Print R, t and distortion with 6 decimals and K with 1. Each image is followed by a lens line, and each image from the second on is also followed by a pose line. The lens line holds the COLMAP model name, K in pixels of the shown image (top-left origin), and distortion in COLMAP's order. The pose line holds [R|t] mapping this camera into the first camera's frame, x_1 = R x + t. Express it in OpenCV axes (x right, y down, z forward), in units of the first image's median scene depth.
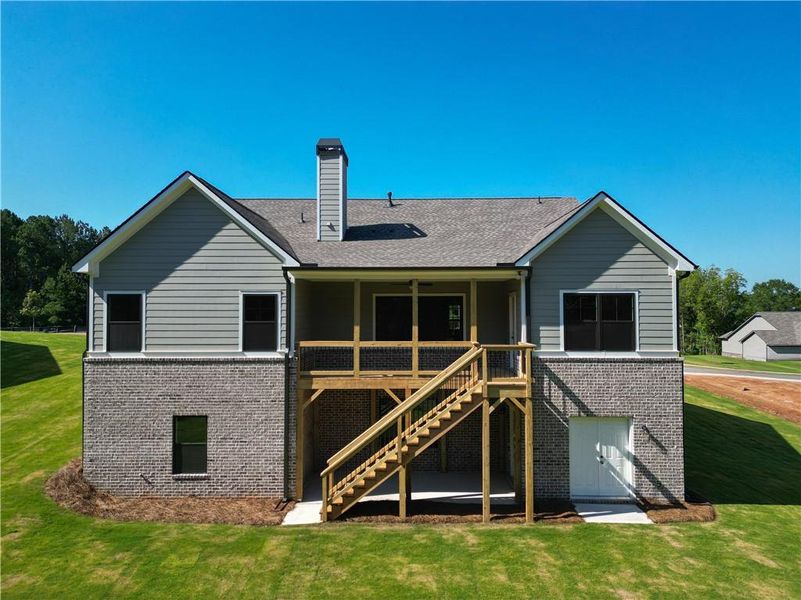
lens RADIAL K [[637.3, 0, 400.5], [0, 637.3, 300.0], [0, 0, 1]] dist [0.088920, -0.130736]
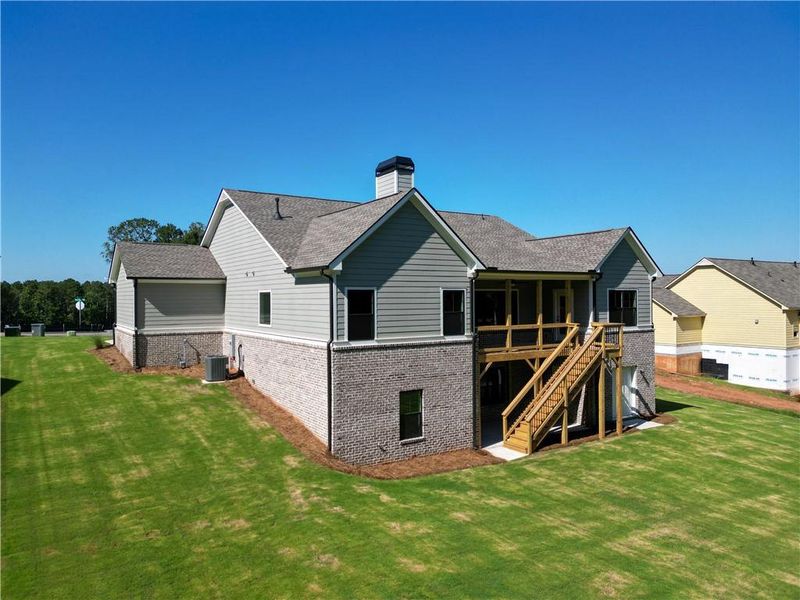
lens RADIAL K [[636.5, 0, 400.0], [0, 636.5, 300.0], [0, 0, 1]] dist [0.088920, -0.130736]
pose [[0.799074, -0.006083, 0.601201, -1.064116], [0.003785, 0.999980, 0.005088, 0.003434], [-0.601220, -0.001791, 0.799081, 0.054964]]
